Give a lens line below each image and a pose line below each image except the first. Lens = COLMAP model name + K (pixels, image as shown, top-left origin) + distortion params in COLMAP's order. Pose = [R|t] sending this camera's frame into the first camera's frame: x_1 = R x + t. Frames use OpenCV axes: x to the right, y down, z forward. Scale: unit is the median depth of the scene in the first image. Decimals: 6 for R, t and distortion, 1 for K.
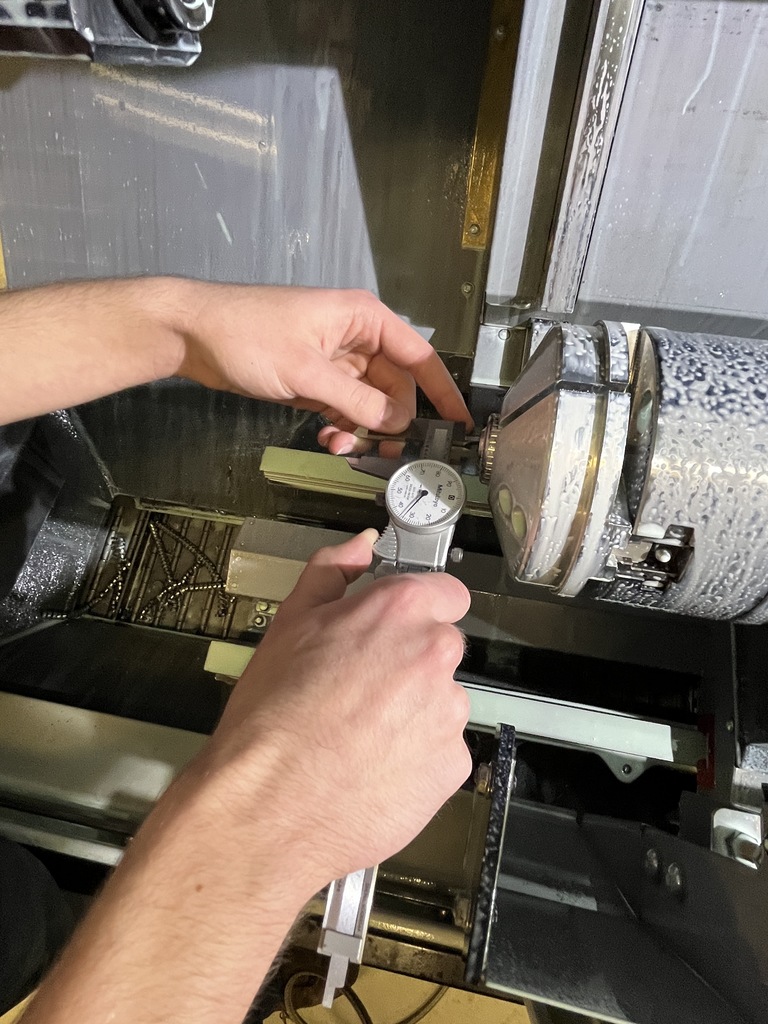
lens RADIAL K [[602.0, 0, 387.9], [0, 602.0, 506.9], [0, 0, 1]] dist [-0.003290, 0.001417]
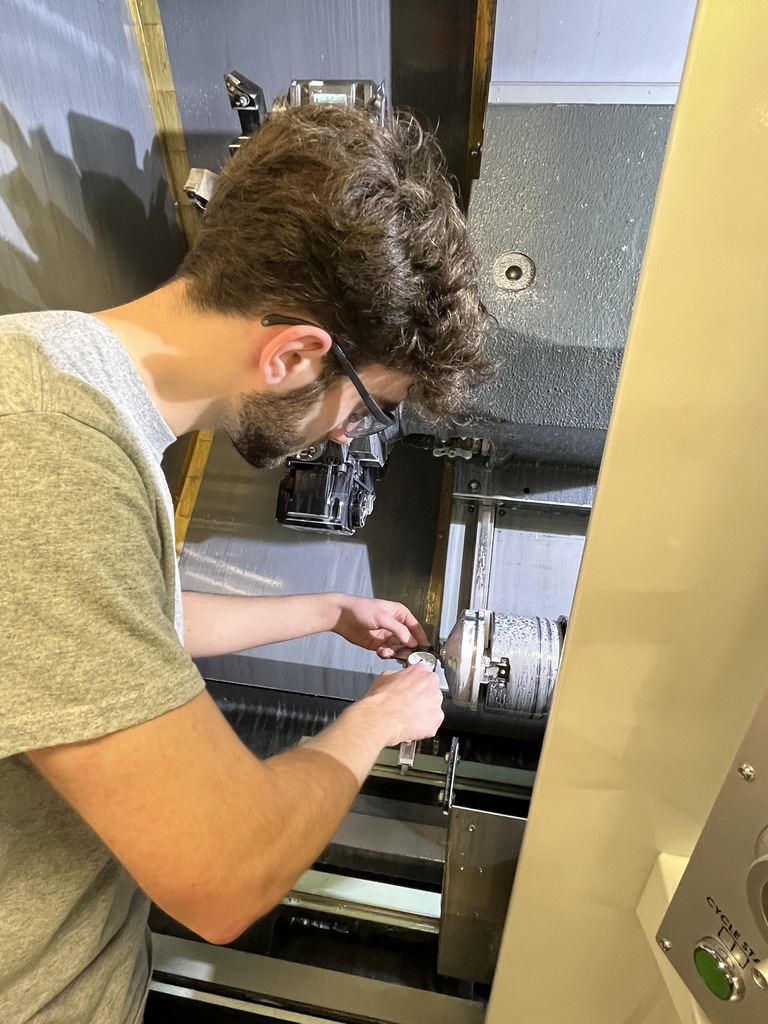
lens RADIAL K [[602.0, 0, 387.9], [0, 602.0, 506.9], [0, 0, 1]] dist [-0.003290, 0.001417]
pose [[0.996467, 0.063819, 0.054599, -0.334942], [-0.012175, 0.752982, -0.657928, 1.456900], [-0.083101, 0.654939, 0.751099, -1.769359]]
